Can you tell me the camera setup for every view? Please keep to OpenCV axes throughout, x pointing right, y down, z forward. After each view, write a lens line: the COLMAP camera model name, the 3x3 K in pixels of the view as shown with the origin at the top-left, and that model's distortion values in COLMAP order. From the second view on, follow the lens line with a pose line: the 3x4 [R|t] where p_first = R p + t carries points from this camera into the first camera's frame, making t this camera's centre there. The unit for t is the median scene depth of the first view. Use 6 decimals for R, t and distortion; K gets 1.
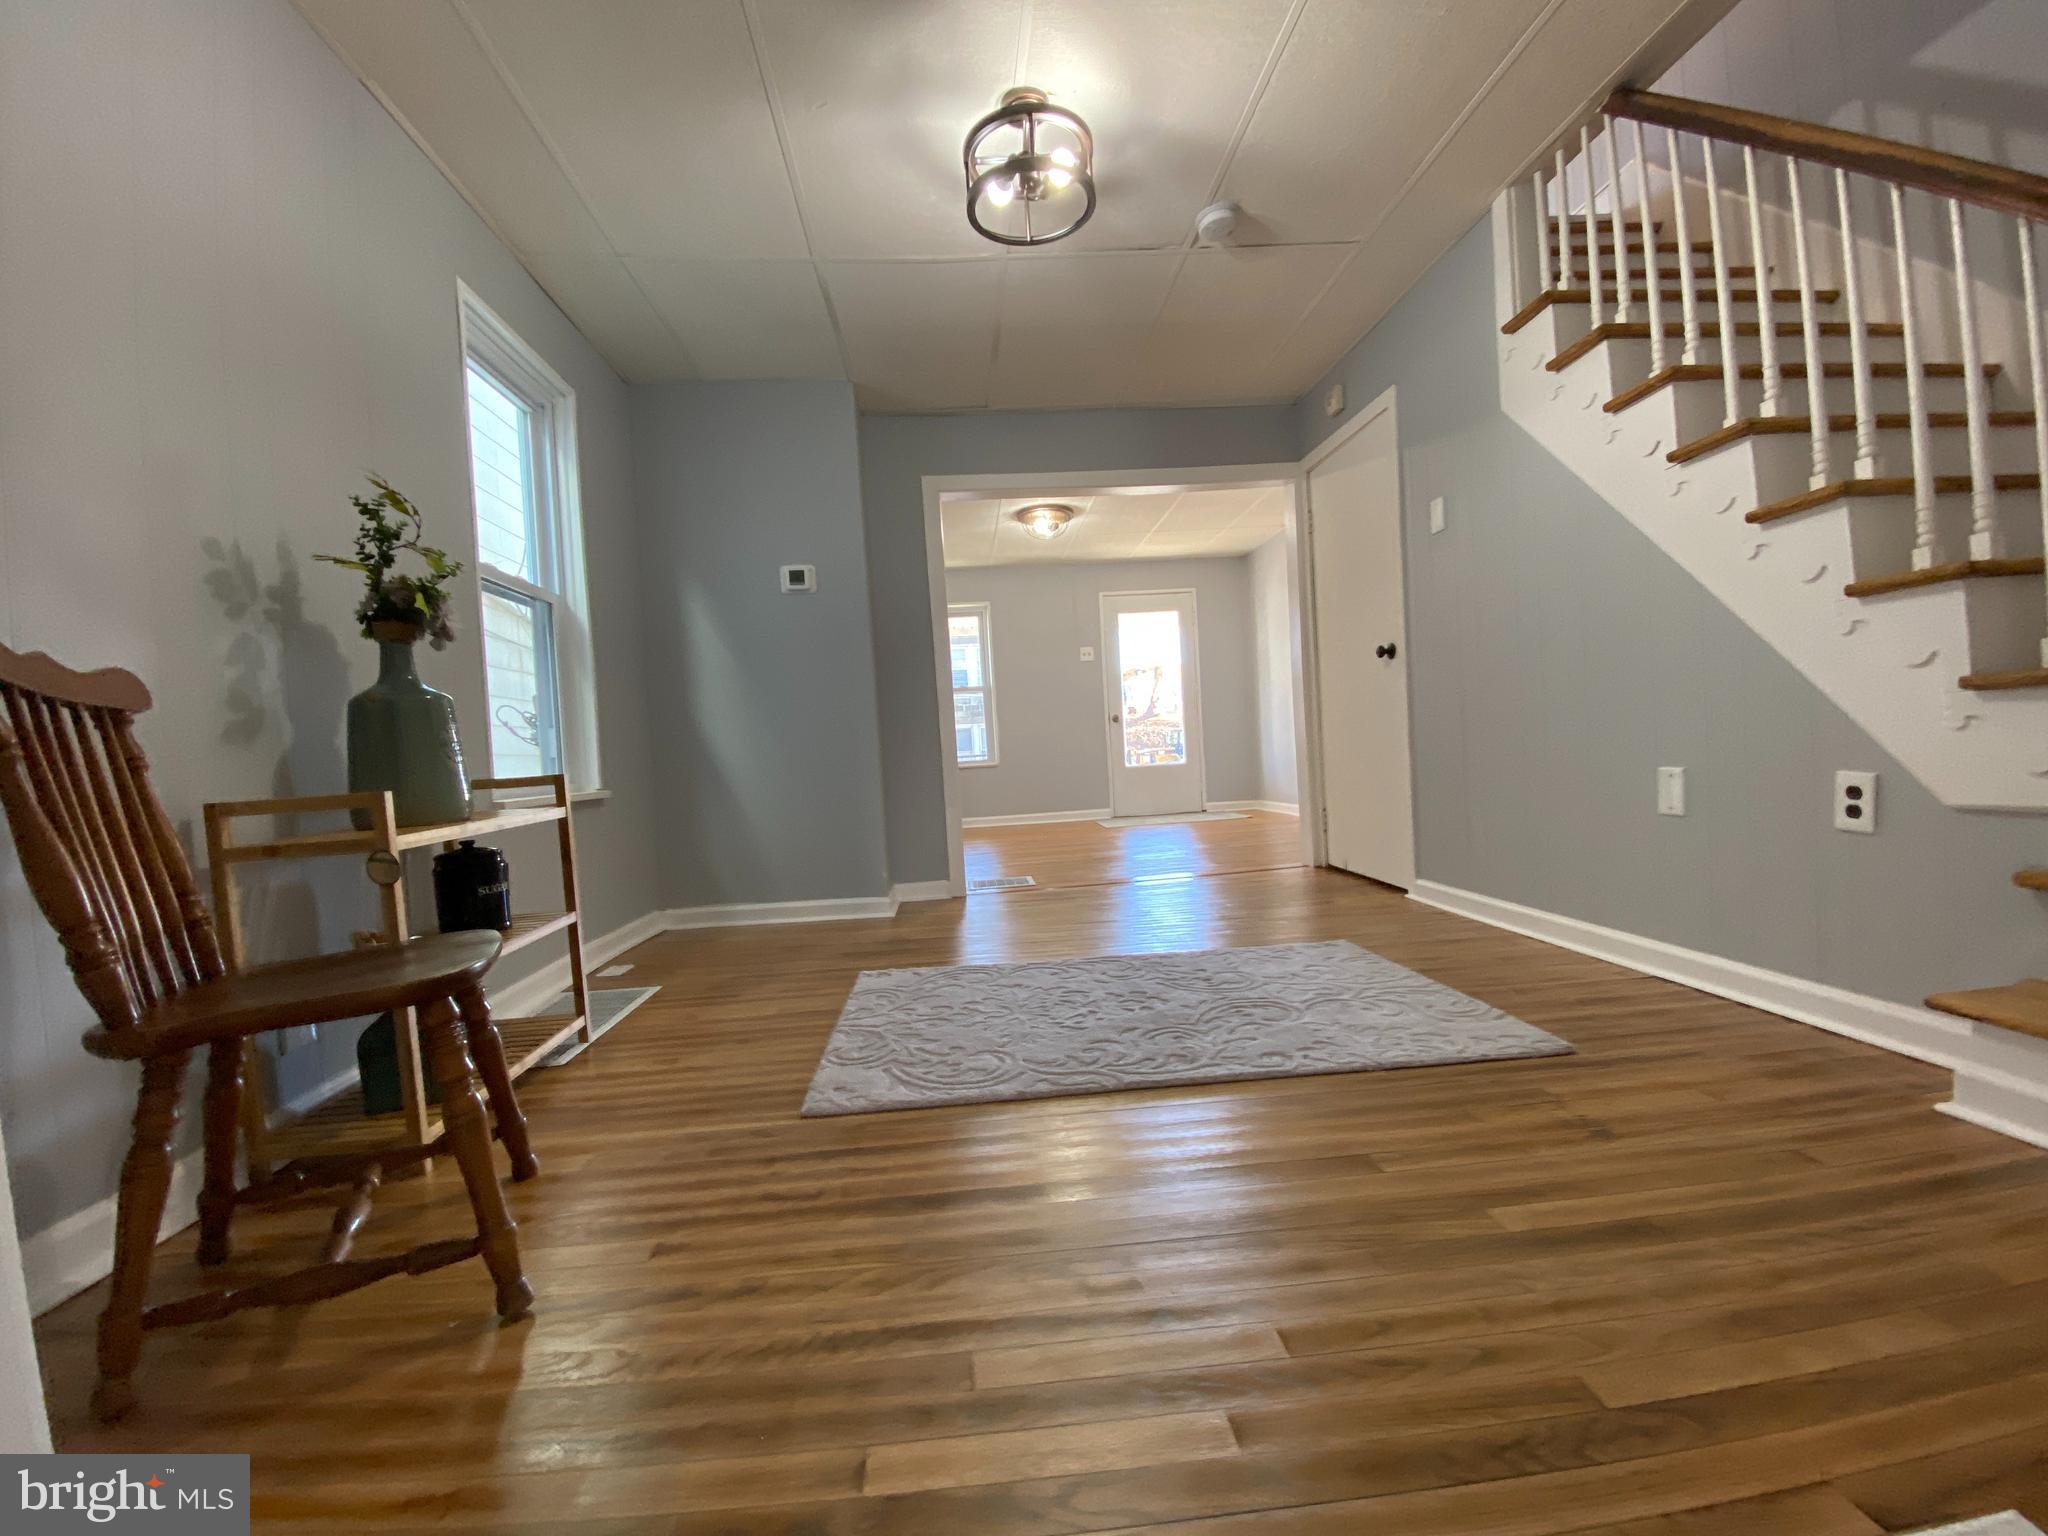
lens RADIAL K [[827.1, 0, 1019.6], [0, 827.1, 782.4], [0, 0, 1]] dist [0.008396, -0.014313]
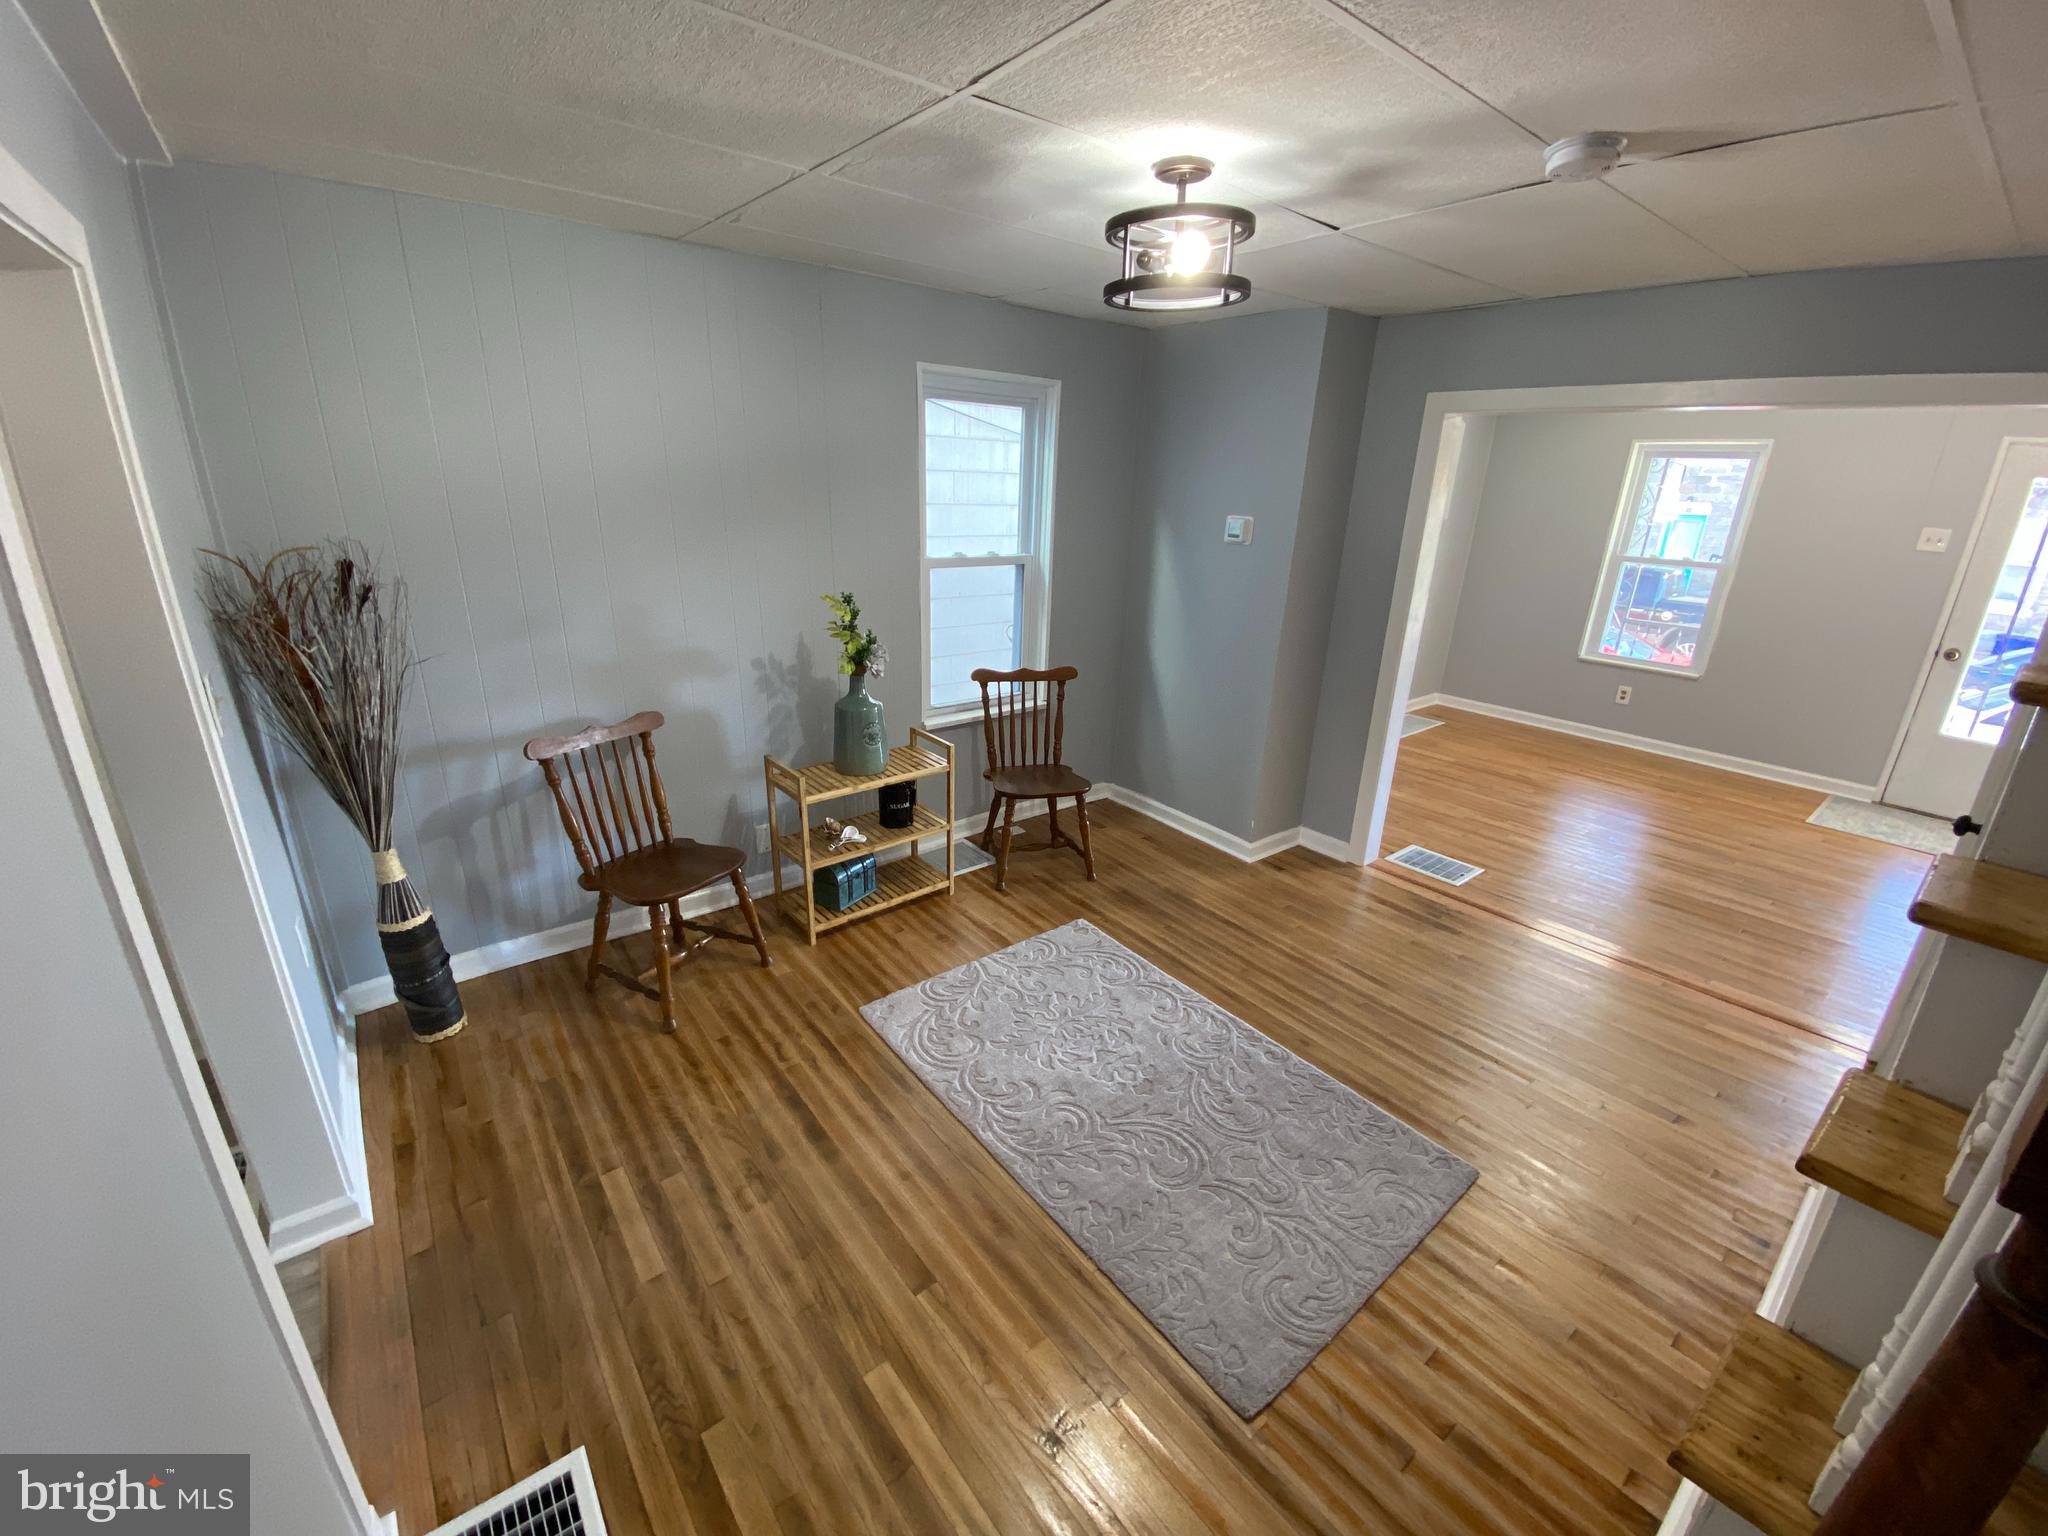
lens RADIAL K [[827.1, 0, 1018.1], [0, 827.1, 771.7], [0, 0, 1]] dist [0.008396, -0.014313]
pose [[0.550052, 0.349583, -0.758442, 0.504122], [-0.090176, 0.927724, 0.362210, -0.341253], [0.830247, -0.130841, 0.541821, 0.197312]]
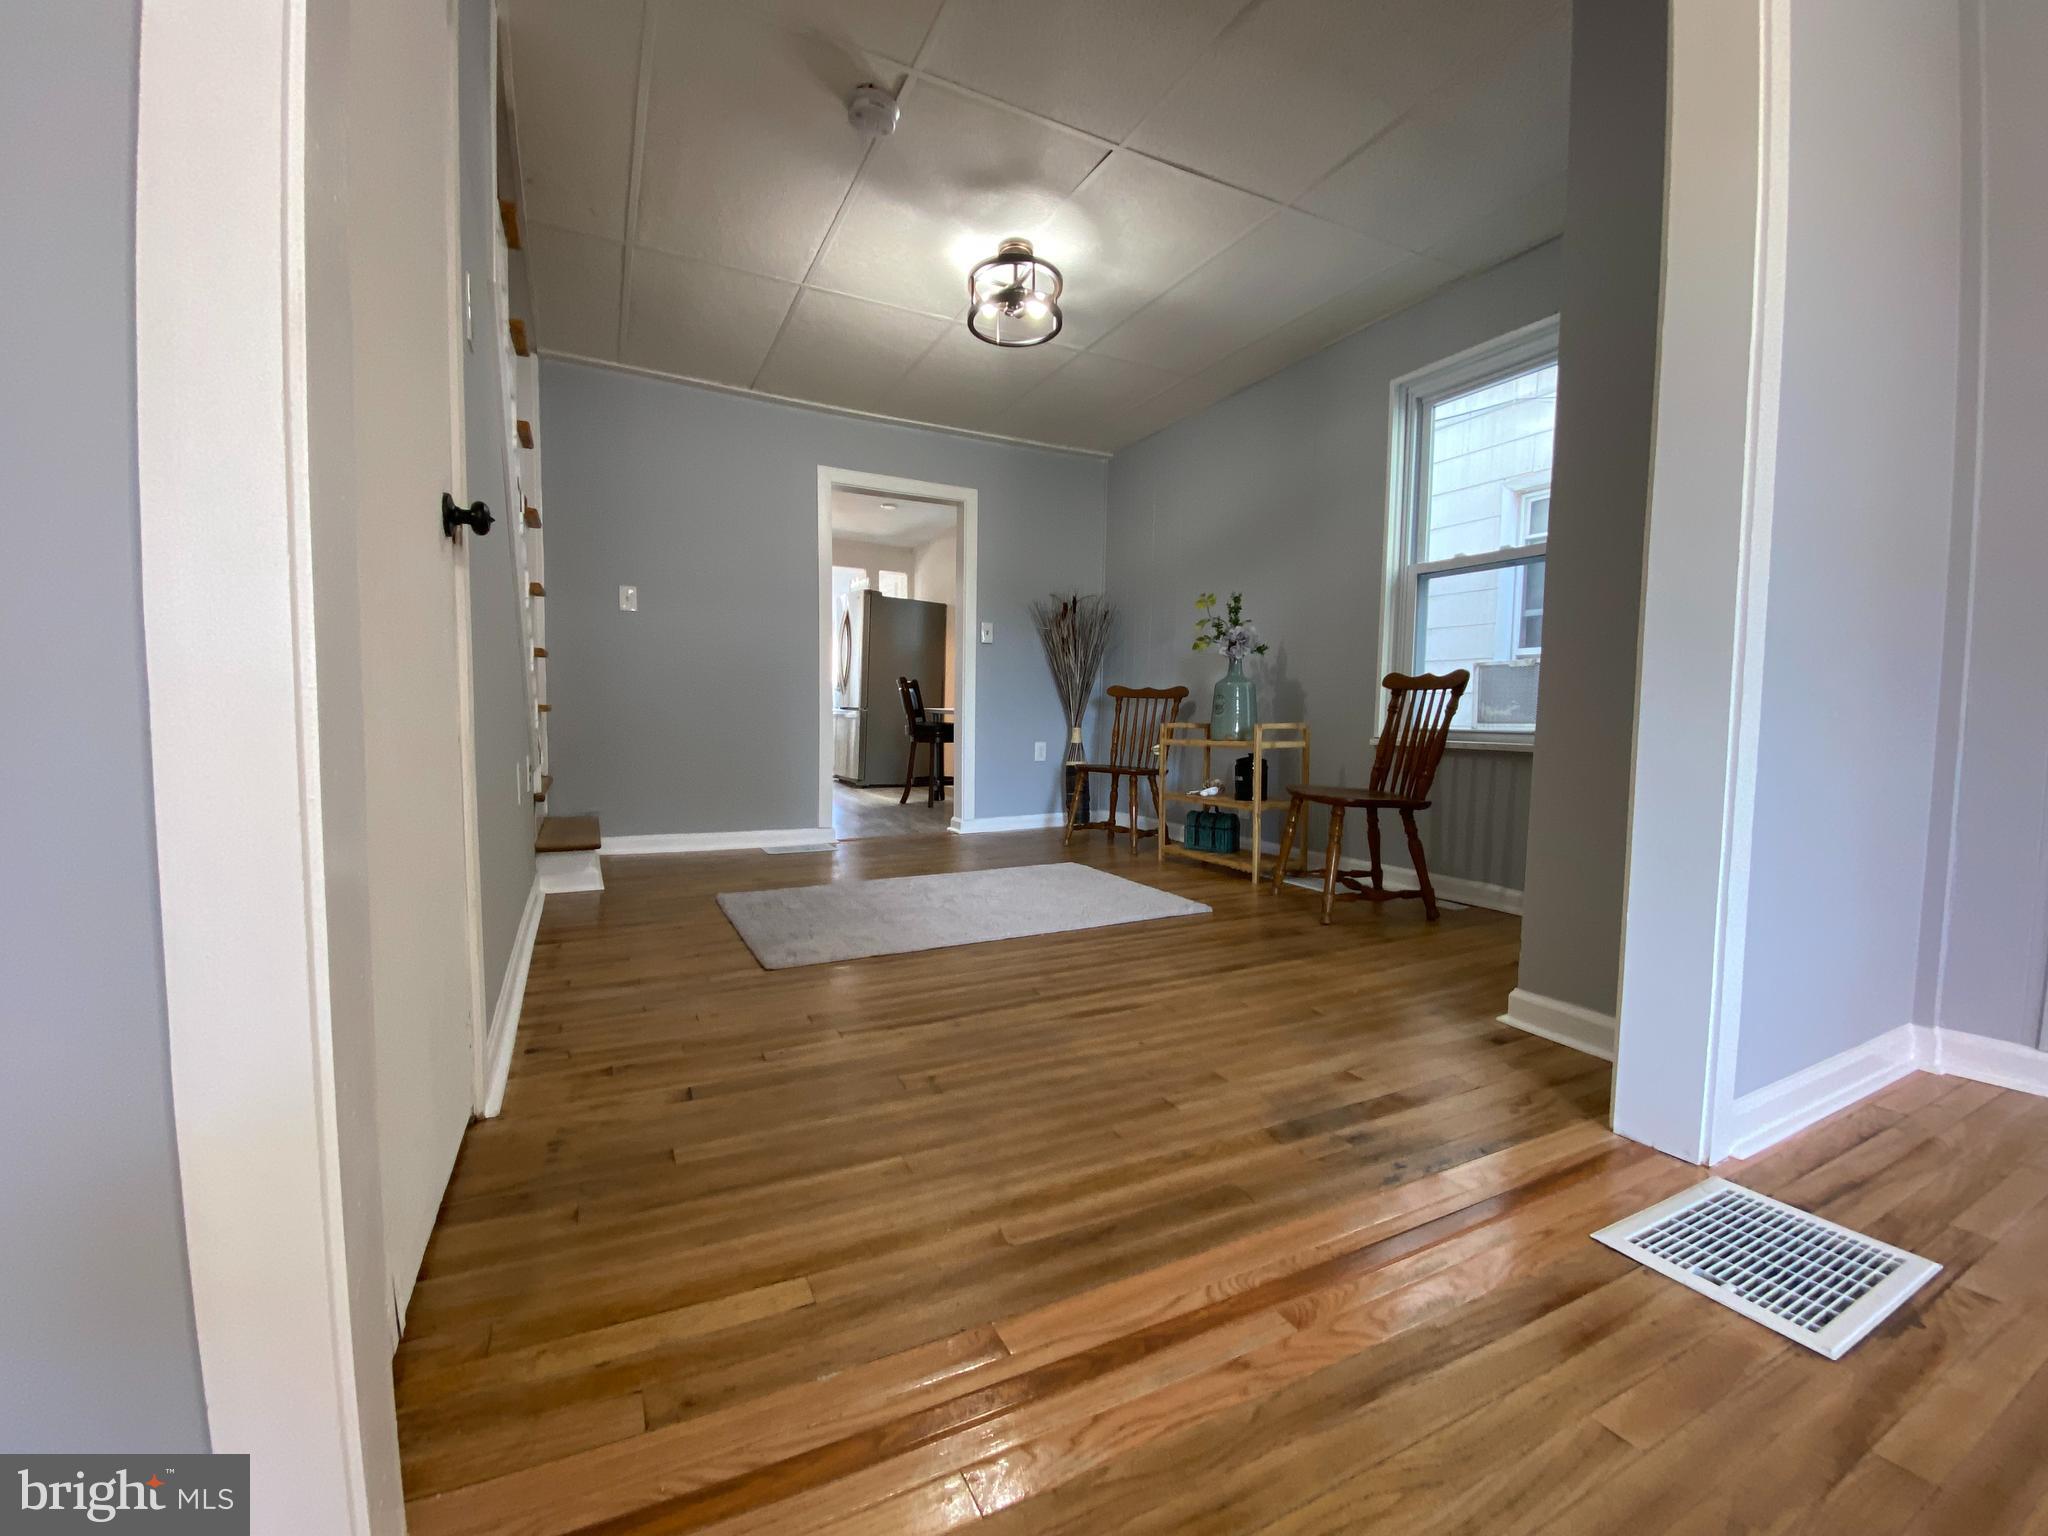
lens RADIAL K [[827.1, 0, 1021.0], [0, 827.1, 766.0], [0, 0, 1]] dist [0.008396, -0.014313]
pose [[-0.922120, 0.071155, -0.380305, 0.372332], [0.027885, 0.992609, 0.118106, -0.084667], [0.385898, 0.098303, -0.917289, 1.511198]]
